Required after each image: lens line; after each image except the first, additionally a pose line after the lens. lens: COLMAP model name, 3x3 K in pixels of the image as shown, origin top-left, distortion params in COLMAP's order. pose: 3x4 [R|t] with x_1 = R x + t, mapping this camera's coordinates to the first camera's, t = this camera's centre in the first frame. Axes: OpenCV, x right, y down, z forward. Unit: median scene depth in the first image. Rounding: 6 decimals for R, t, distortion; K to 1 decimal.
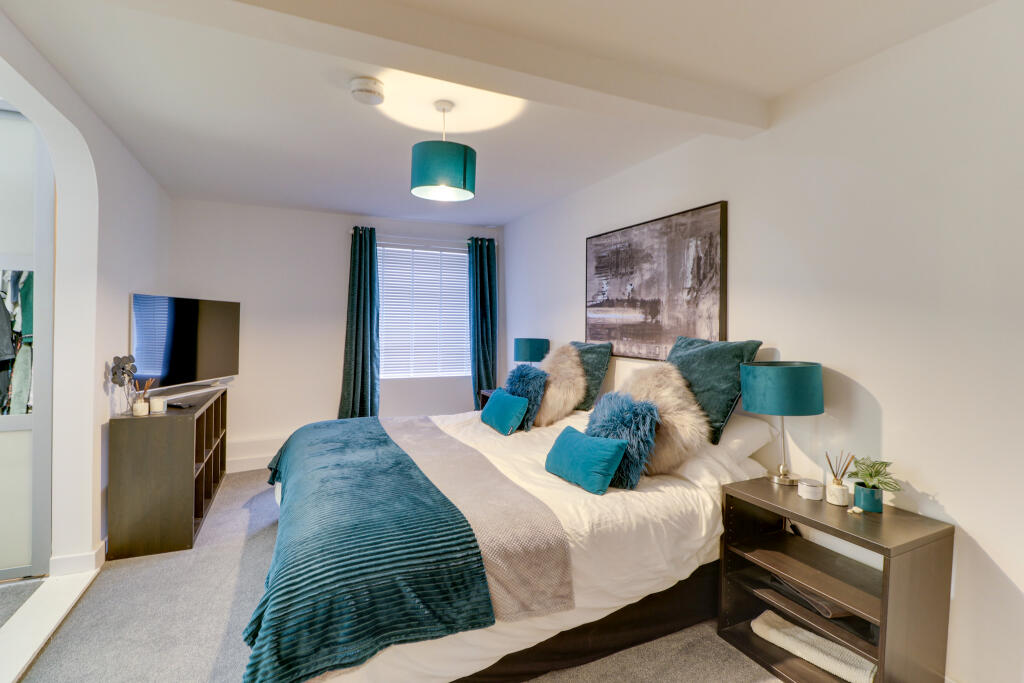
lens RADIAL K [[471.4, 0, 509.0], [0, 471.4, 322.6], [0, 0, 1]] dist [0.001390, -0.000150]
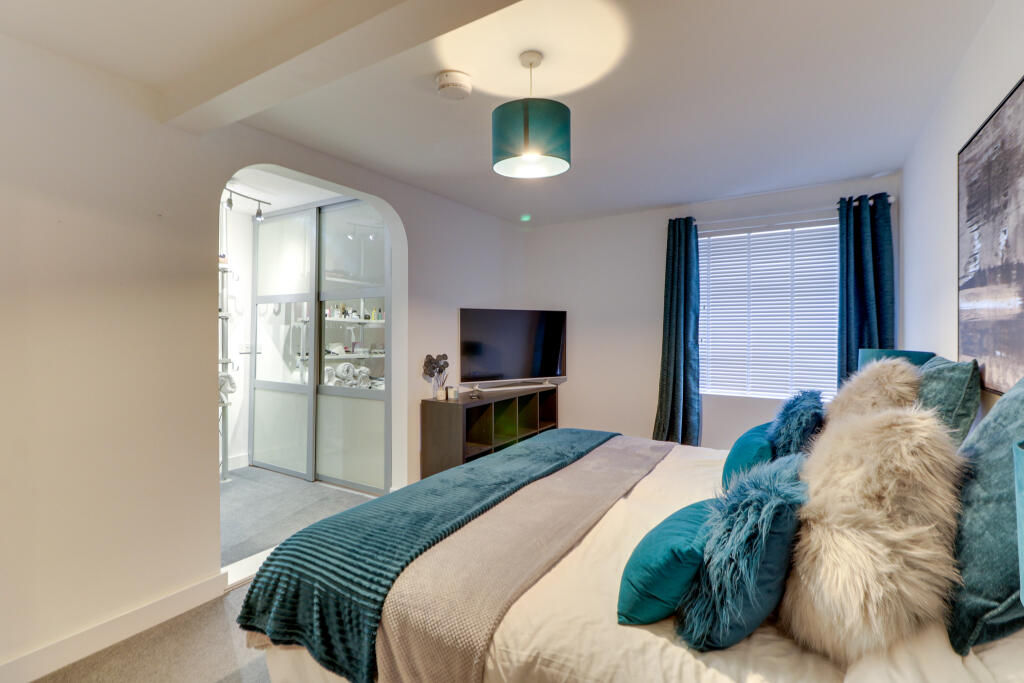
lens RADIAL K [[480.0, 0, 512.7], [0, 480.0, 333.6], [0, 0, 1]] dist [0.004892, -0.000507]
pose [[0.554272, -0.005123, -0.832320, 0.335346], [0.012044, 0.999926, 0.001865, 0.007997], [0.832249, -0.011058, 0.554292, 0.318207]]
